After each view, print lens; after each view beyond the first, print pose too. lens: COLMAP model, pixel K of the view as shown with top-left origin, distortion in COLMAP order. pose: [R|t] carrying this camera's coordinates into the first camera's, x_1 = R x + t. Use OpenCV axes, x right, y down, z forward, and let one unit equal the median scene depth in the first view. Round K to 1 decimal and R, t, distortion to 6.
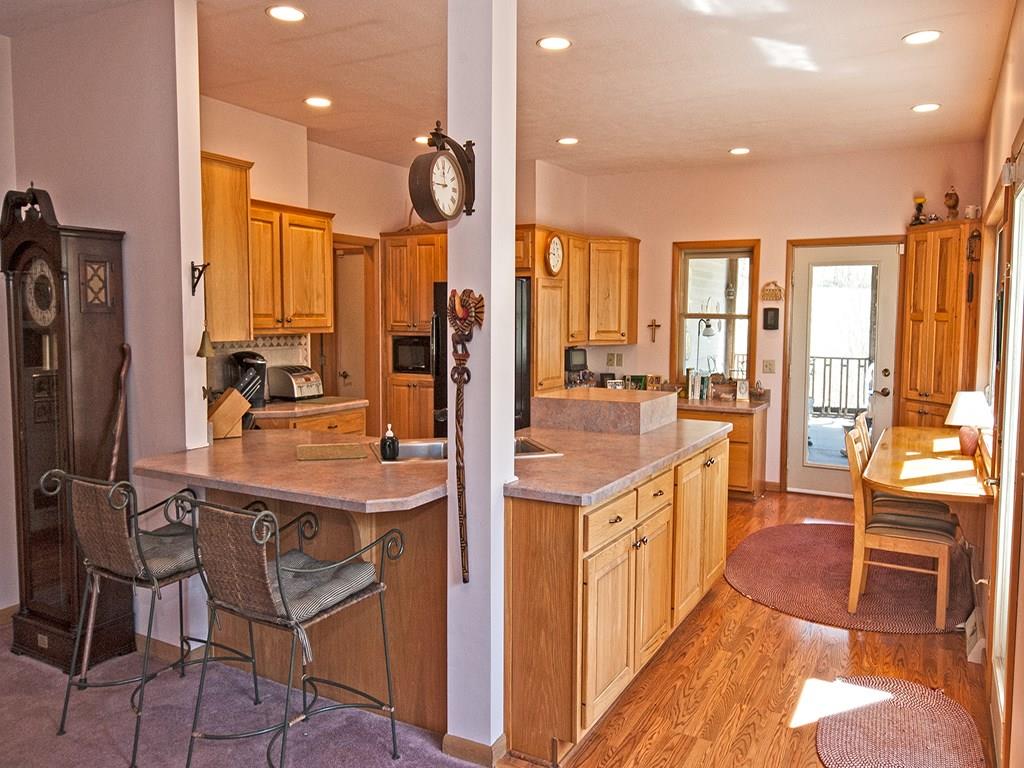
lens RADIAL K [[777.7, 0, 508.7], [0, 777.7, 377.6], [0, 0, 1]] dist [0.039482, 0.002762]
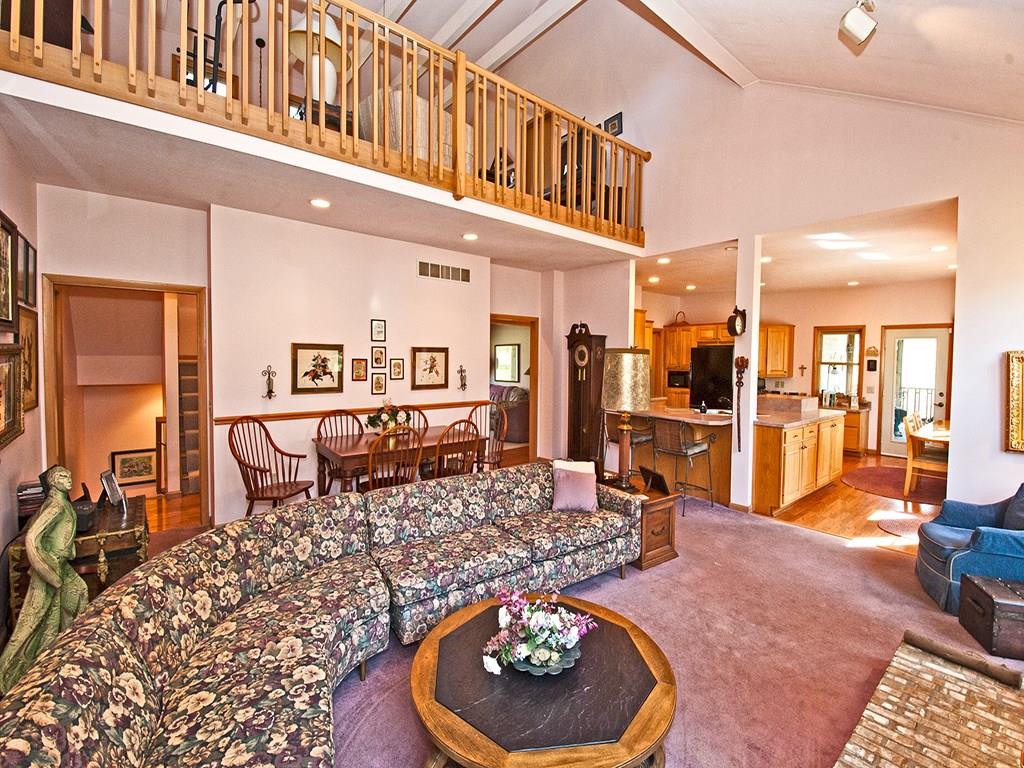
lens RADIAL K [[457.4, 0, 512.6], [0, 457.4, 372.9], [0, 0, 1]] dist [-0.000299, -0.004844]
pose [[0.933980, 0.019351, -0.356801, -0.122975], [-0.036332, 0.998500, -0.040951, 0.028692], [0.355473, 0.051210, 0.933283, -0.489408]]
